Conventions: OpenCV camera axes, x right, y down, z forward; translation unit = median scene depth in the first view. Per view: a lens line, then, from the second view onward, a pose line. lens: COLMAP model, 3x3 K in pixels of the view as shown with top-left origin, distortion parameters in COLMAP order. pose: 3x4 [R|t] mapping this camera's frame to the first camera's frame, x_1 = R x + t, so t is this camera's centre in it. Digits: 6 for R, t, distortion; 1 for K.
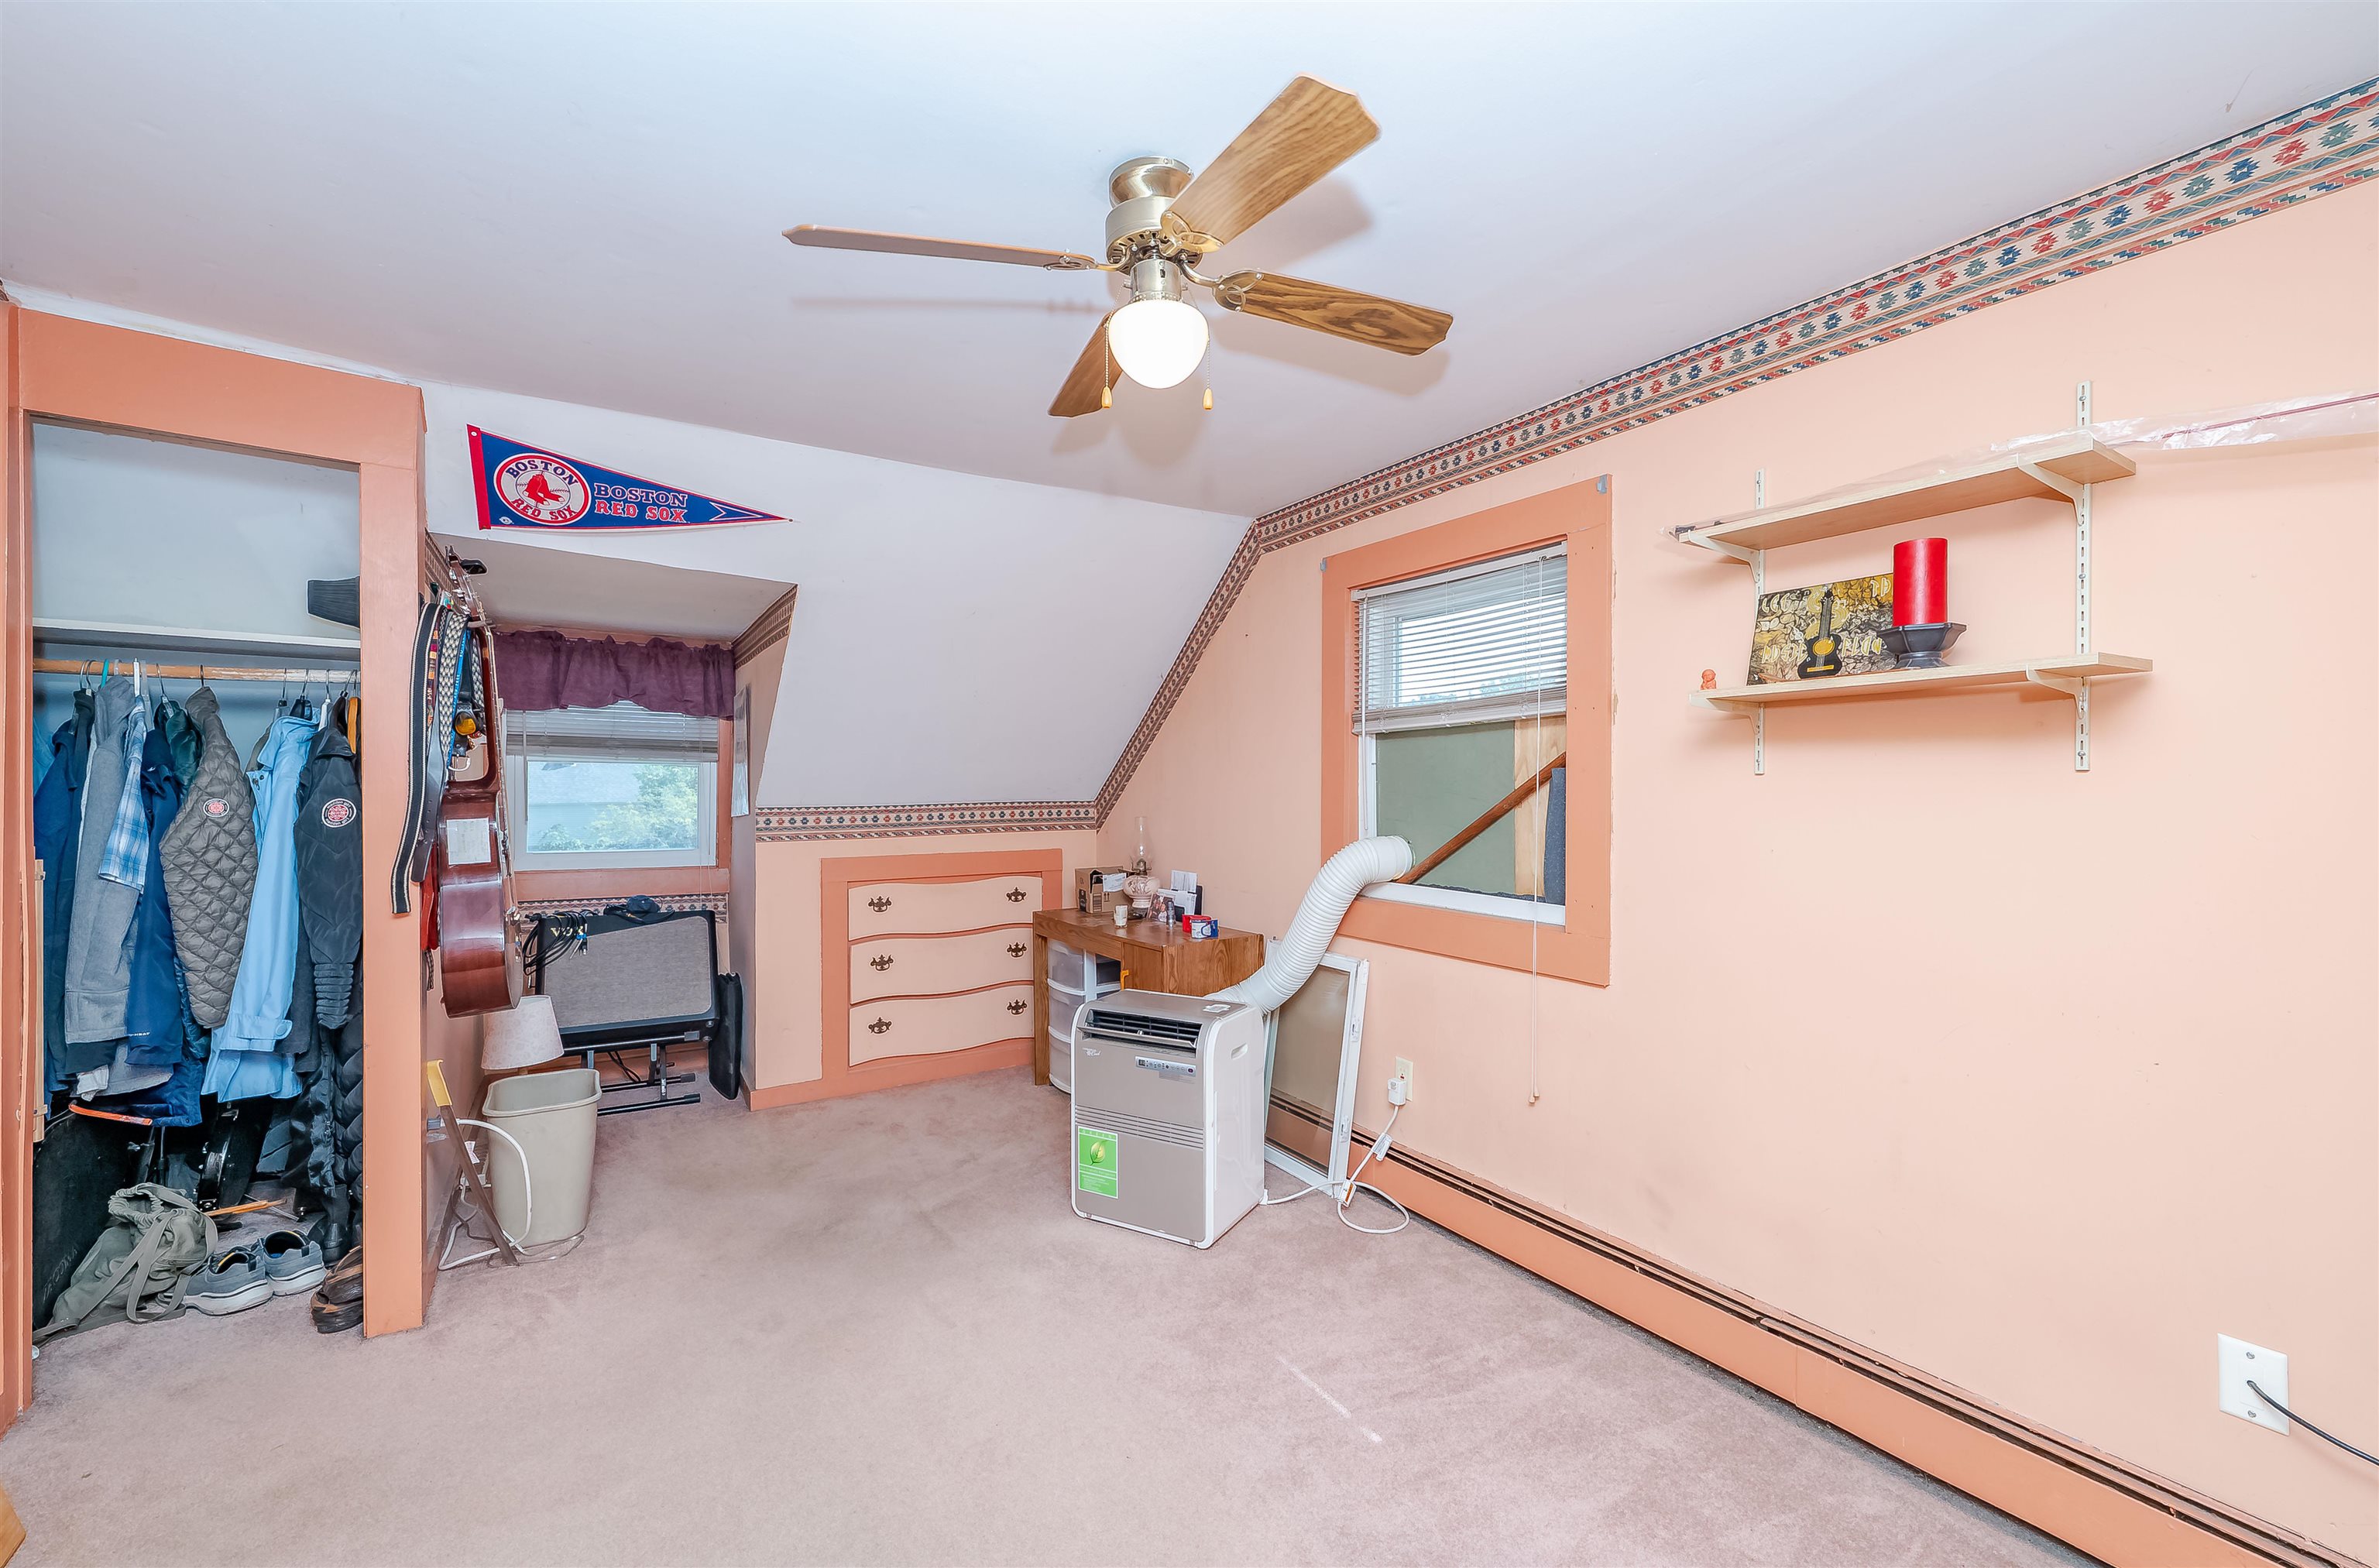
lens RADIAL K [[919.7, 0, 1175.1], [0, 919.7, 791.6], [0, 0, 1]] dist [-0.003849, -0.000806]
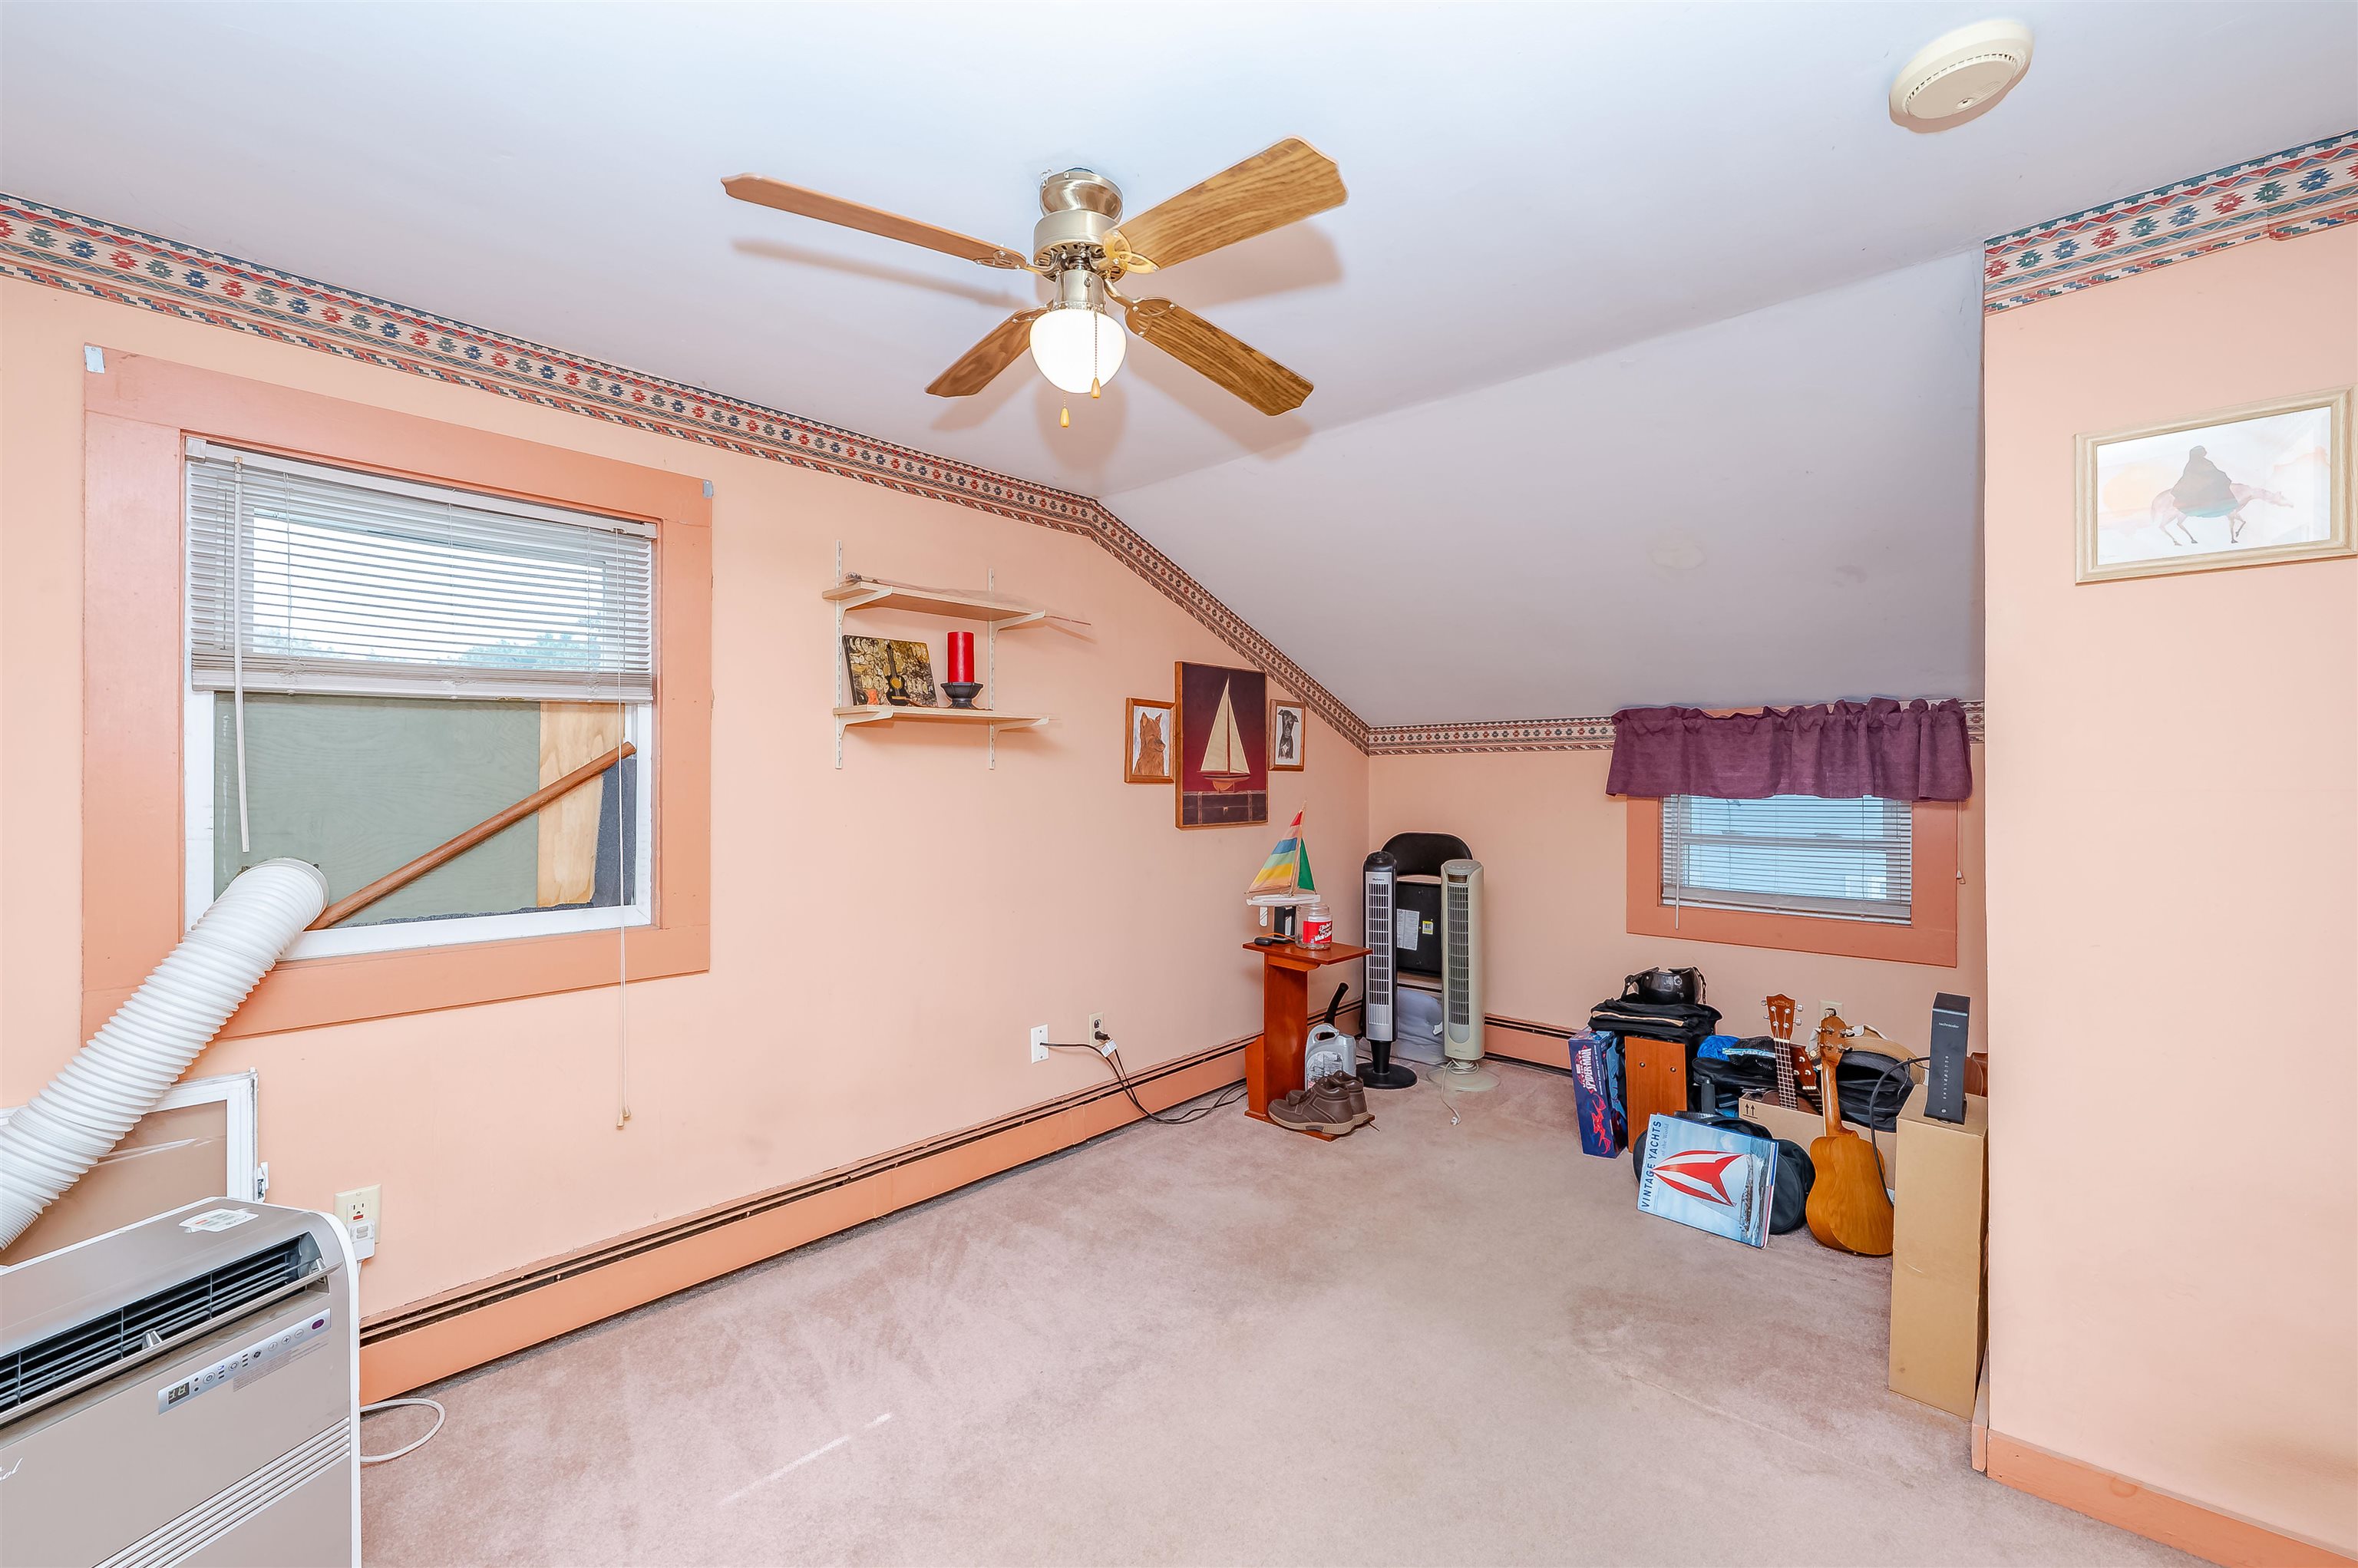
lens RADIAL K [[961.6, 0, 1169.4], [0, 961.6, 783.7], [0, 0, 1]] dist [0.001862, -0.000124]
pose [[-0.240256, -0.001480, 0.970708, -0.648025], [0.014669, 0.999879, 0.005155, 0.001968], [-0.970599, 0.015477, -0.240206, 0.680641]]
